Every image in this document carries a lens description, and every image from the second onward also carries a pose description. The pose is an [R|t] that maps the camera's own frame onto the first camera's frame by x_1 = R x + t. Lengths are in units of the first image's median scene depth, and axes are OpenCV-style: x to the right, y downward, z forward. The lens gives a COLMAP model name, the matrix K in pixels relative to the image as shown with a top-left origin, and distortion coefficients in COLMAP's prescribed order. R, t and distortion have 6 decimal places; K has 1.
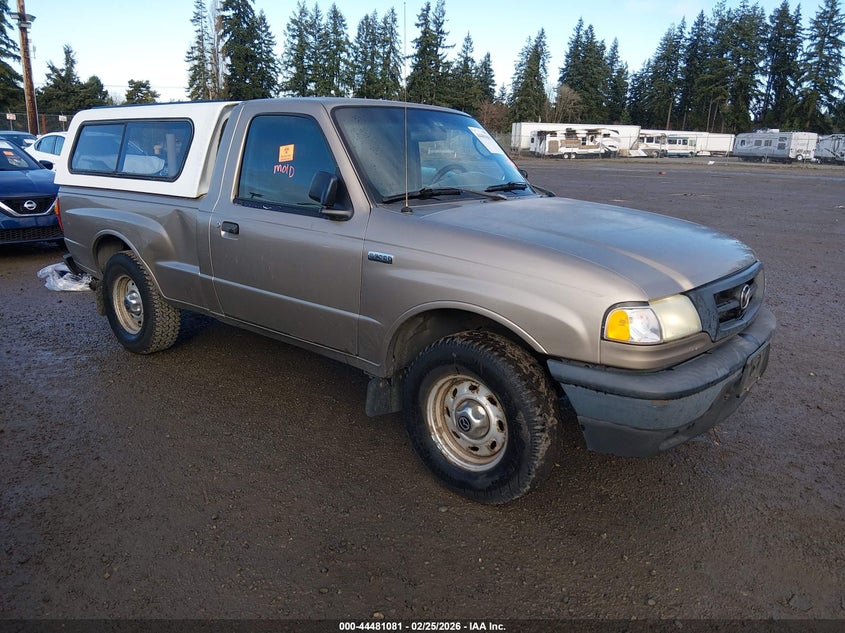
lens RADIAL K [[663.7, 0, 422.5], [0, 663.7, 316.5], [0, 0, 1]] dist [0.051128, -0.113286]
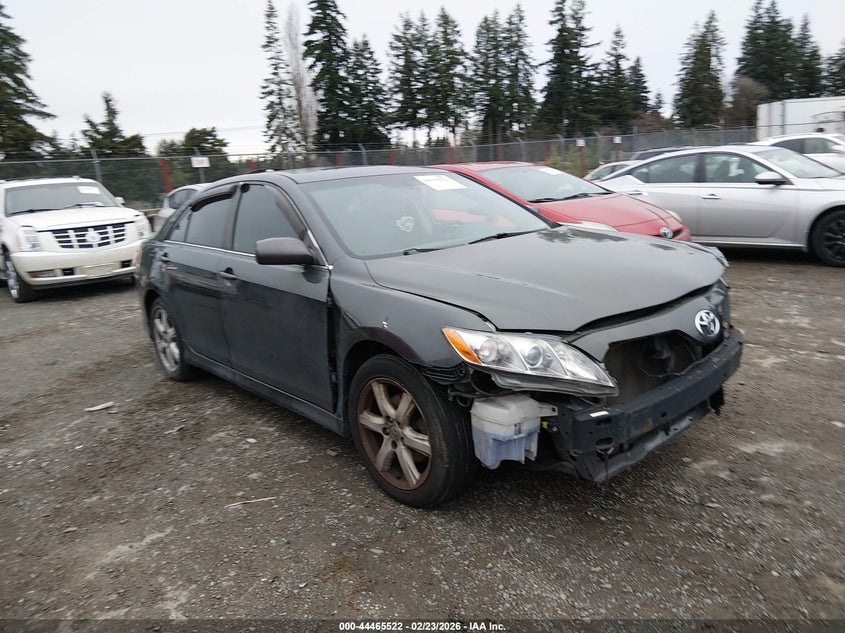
lens RADIAL K [[663.7, 0, 422.5], [0, 663.7, 316.5], [0, 0, 1]] dist [0.051128, -0.113286]
pose [[0.974237, -0.057021, -0.218200, -0.004127], [0.046491, 0.997506, -0.053099, -0.056787], [0.220684, 0.041587, 0.974458, 0.222601]]
